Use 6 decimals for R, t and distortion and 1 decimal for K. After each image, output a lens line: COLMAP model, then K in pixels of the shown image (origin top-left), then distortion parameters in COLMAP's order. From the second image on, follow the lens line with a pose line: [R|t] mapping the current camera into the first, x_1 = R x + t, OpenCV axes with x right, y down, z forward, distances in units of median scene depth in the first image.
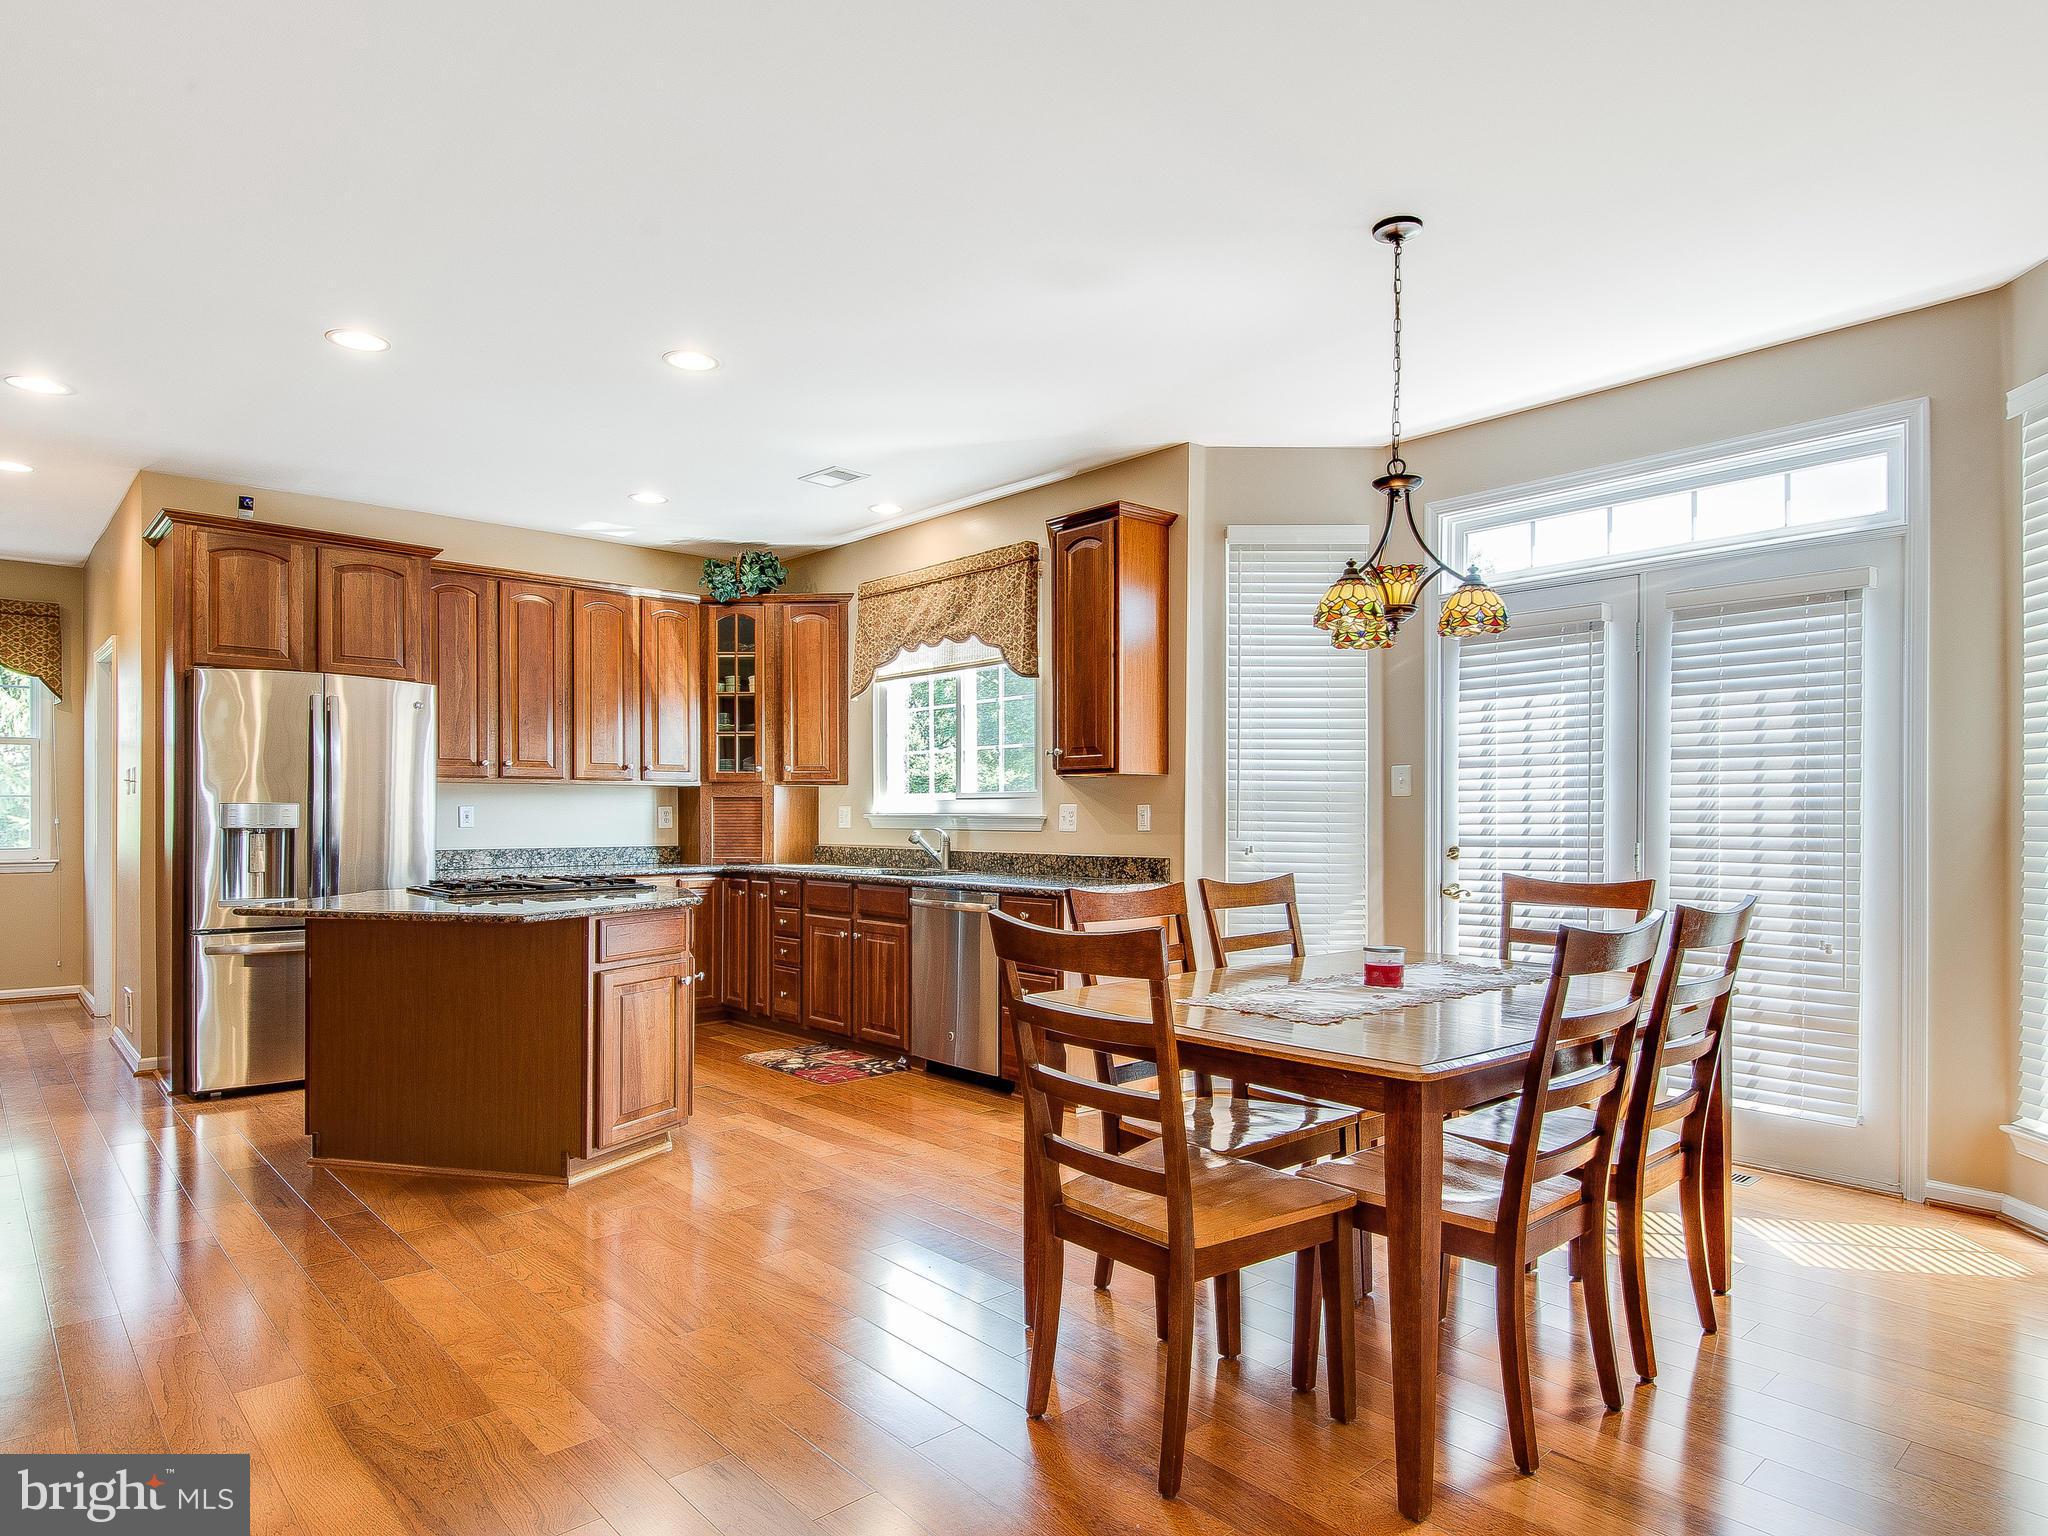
lens RADIAL K [[1147.6, 0, 998.7], [0, 1147.6, 814.6], [0, 0, 1]] dist [0.025932, -0.035480]
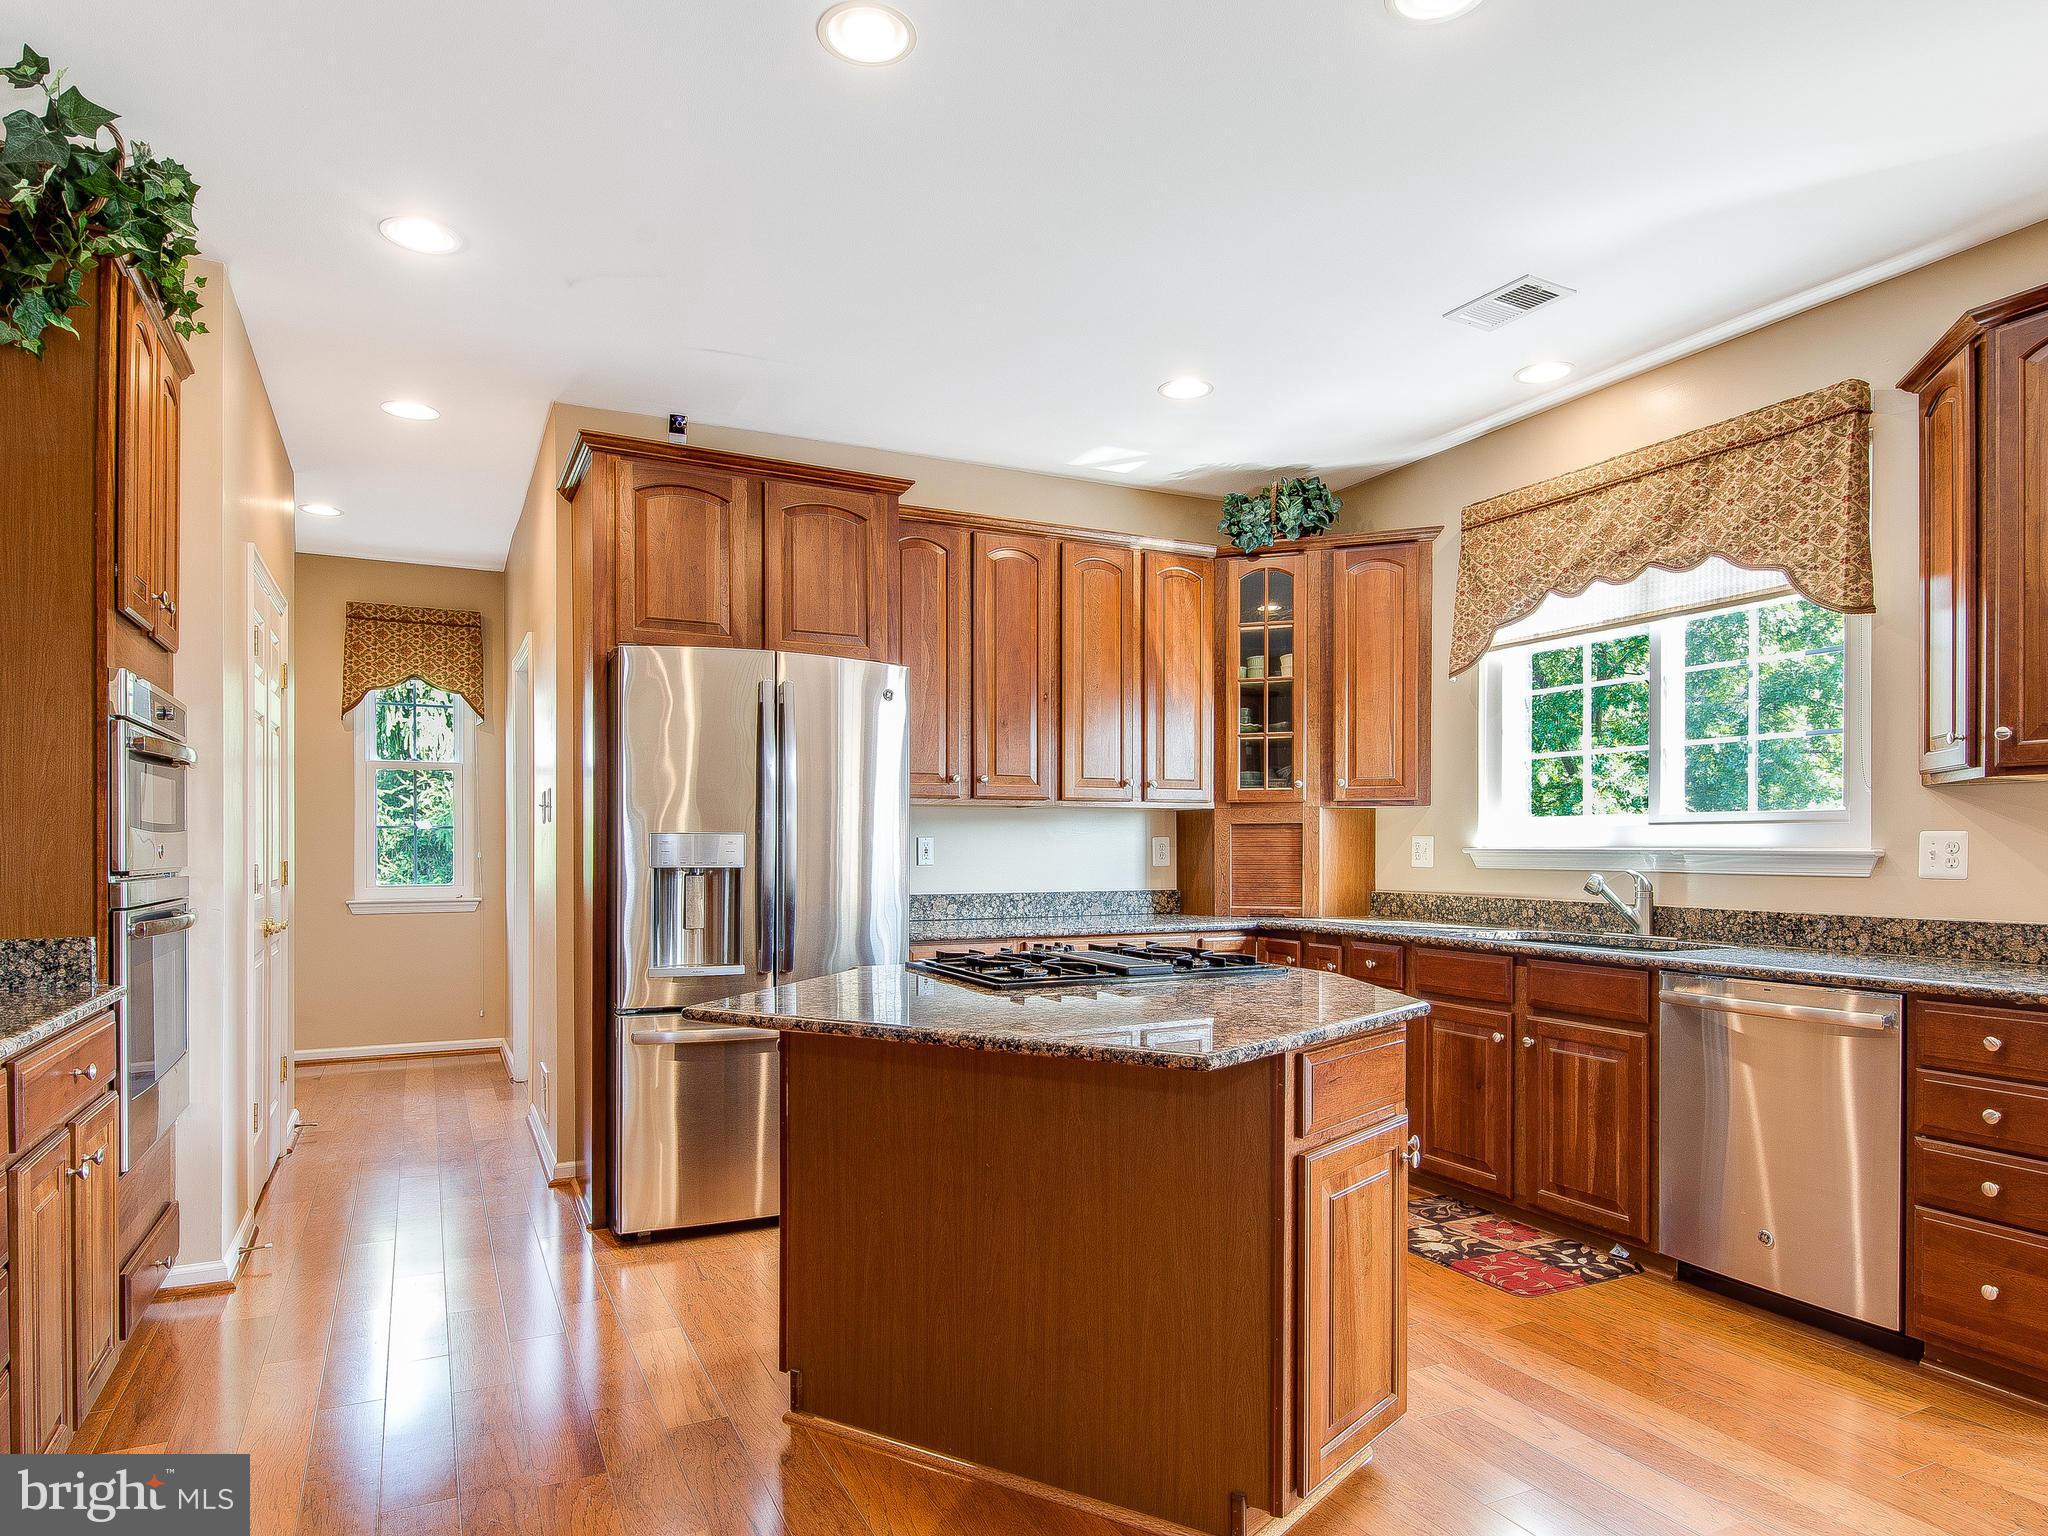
lens RADIAL K [[1241.1, 0, 1027.2], [0, 1241.1, 853.8], [0, 0, 1]] dist [0.001237, -0.000376]
pose [[0.959522, 0.001829, -0.281627, -0.172127], [-0.000236, 0.999984, 0.005691, -0.000932], [0.281633, -0.005394, 0.959507, 0.240352]]
